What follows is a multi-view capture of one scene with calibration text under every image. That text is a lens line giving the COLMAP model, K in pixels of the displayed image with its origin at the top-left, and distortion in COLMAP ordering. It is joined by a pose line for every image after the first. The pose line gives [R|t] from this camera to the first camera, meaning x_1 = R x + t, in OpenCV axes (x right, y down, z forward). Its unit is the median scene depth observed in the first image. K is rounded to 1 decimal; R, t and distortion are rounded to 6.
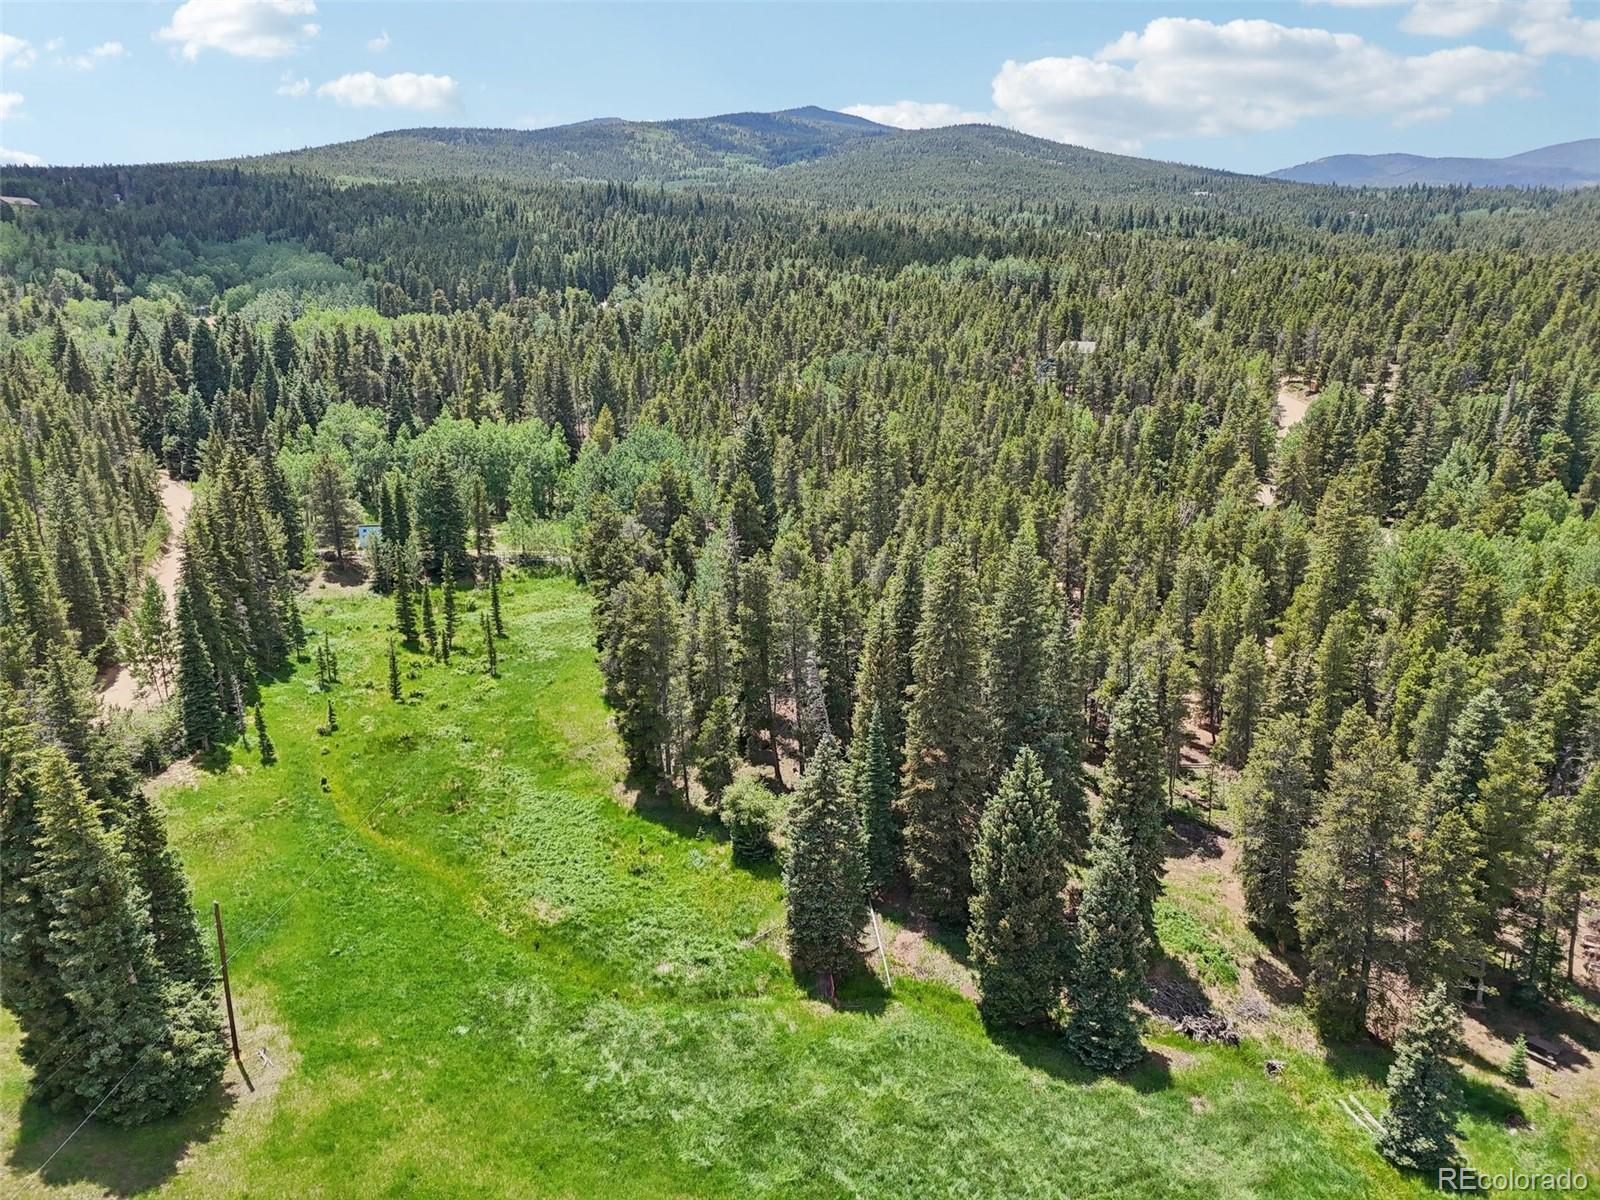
lens RADIAL K [[1196.3, 0, 804.7], [0, 1196.3, 591.7], [0, 0, 1]] dist [0.070177, -0.053616]
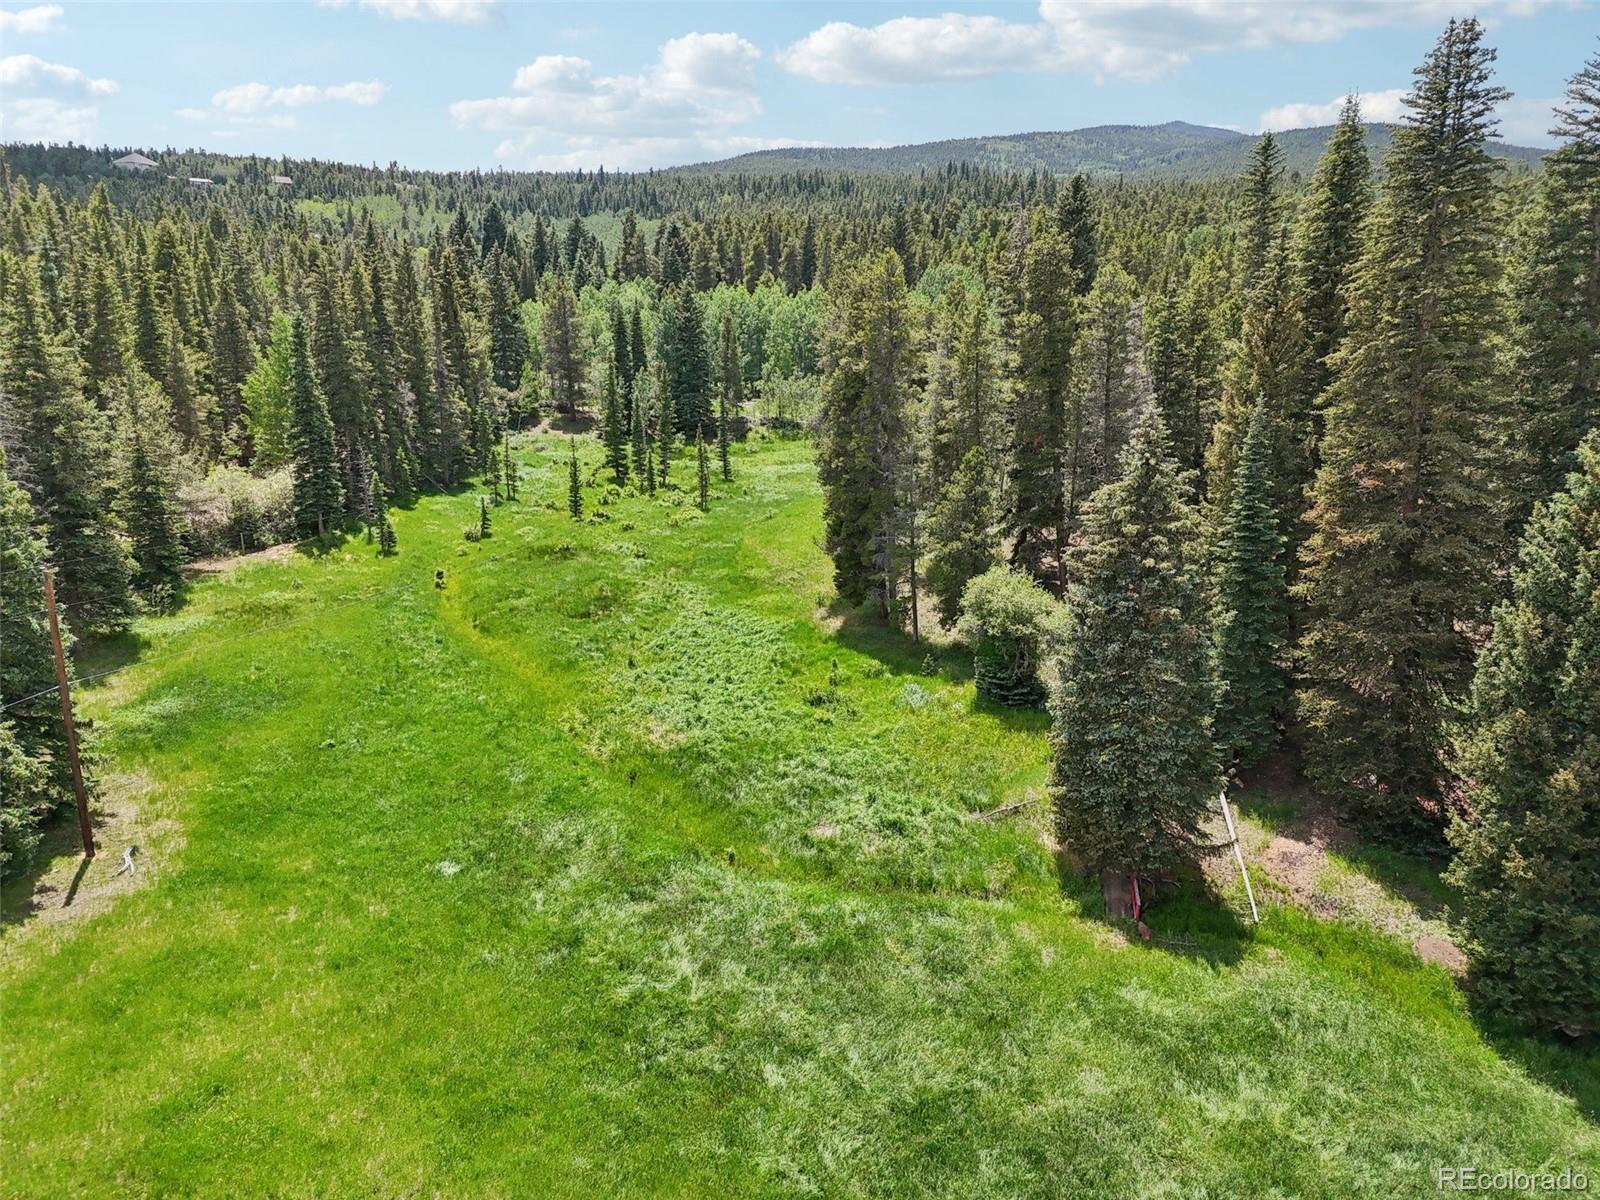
lens RADIAL K [[1196.3, 0, 800.0], [0, 1196.3, 599.0], [0, 0, 1]] dist [0.070177, -0.053616]
pose [[0.962017, 0.067378, -0.264544, 0.012794], [-0.071829, 0.997391, -0.007178, 0.211022], [0.263371, 0.025907, 0.964347, 0.458773]]
